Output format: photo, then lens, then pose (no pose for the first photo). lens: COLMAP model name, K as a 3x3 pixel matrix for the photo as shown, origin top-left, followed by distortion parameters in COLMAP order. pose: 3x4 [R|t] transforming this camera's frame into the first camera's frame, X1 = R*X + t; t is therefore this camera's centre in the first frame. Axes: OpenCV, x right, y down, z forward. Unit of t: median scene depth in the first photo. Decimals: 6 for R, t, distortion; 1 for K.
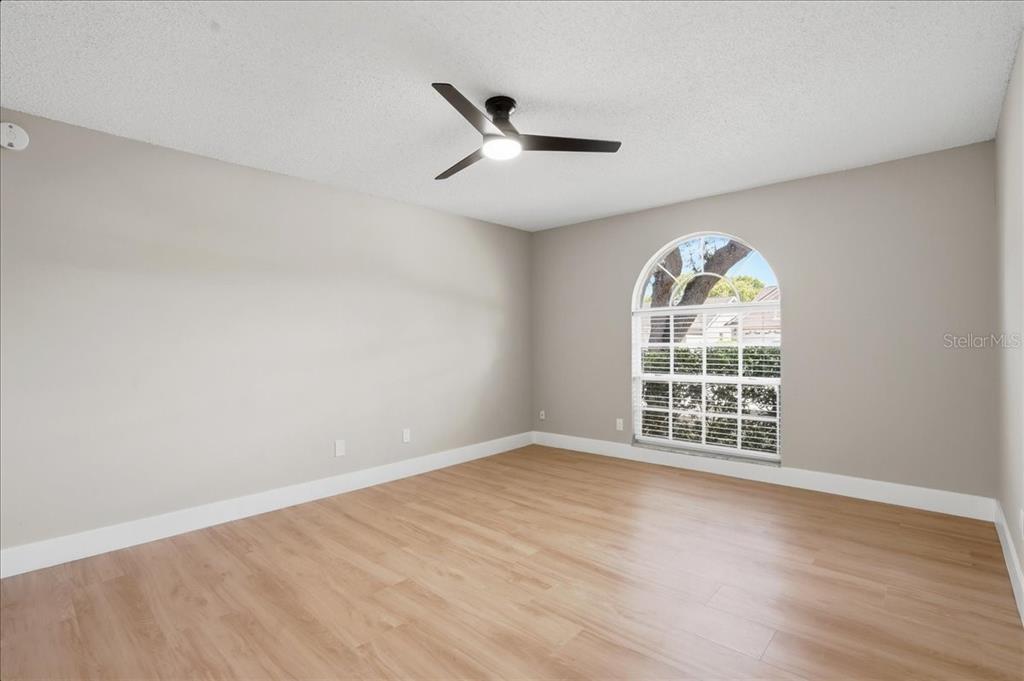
lens RADIAL K [[475.5, 0, 512.0], [0, 475.5, 340.5], [0, 0, 1]] dist [-0.069524, 0.023624]
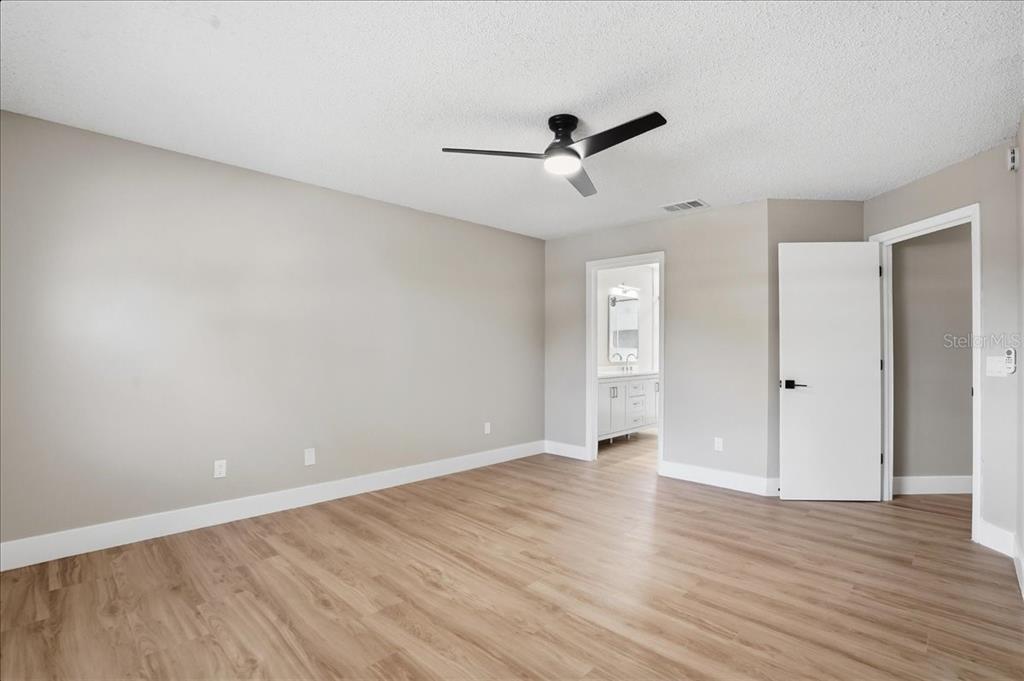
lens RADIAL K [[475.5, 0, 512.0], [0, 475.5, 340.5], [0, 0, 1]] dist [-0.069524, 0.023624]
pose [[-0.999582, 0.007199, 0.027985, 0.059893], [0.007016, 0.999953, -0.006634, -0.013733], [-0.028031, -0.006435, -0.999586, 1.962590]]
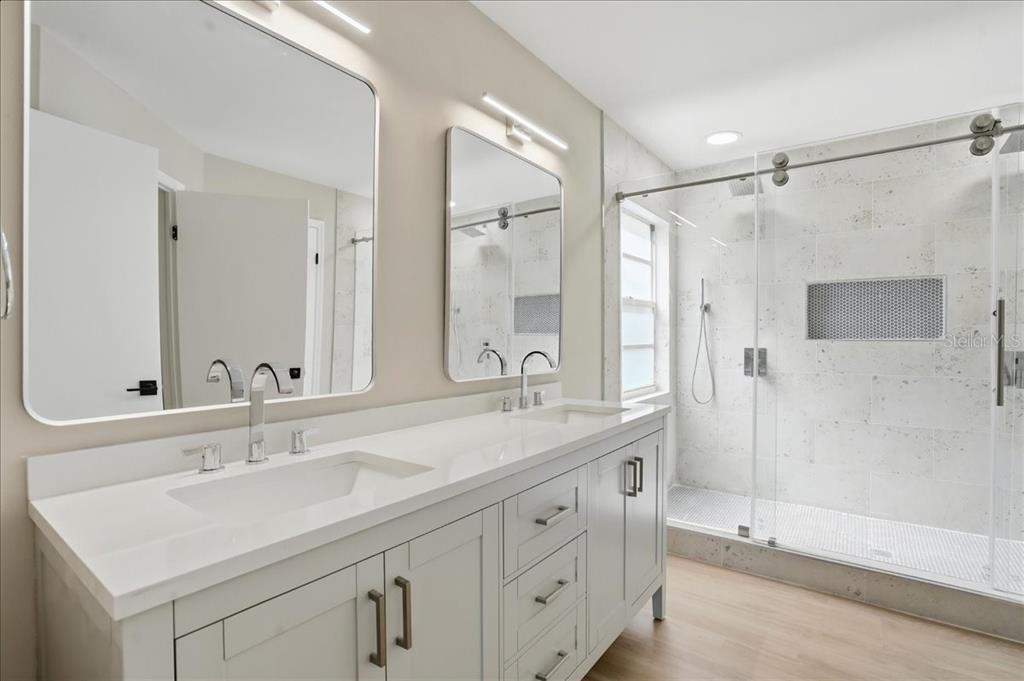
lens RADIAL K [[475.5, 0, 512.0], [0, 475.5, 340.5], [0, 0, 1]] dist [-0.069524, 0.023624]
pose [[-0.993033, 0.018125, -0.116435, 0.024244], [0.018355, 0.999831, -0.000905, -0.010240], [0.116399, -0.003035, -0.993198, 1.816830]]
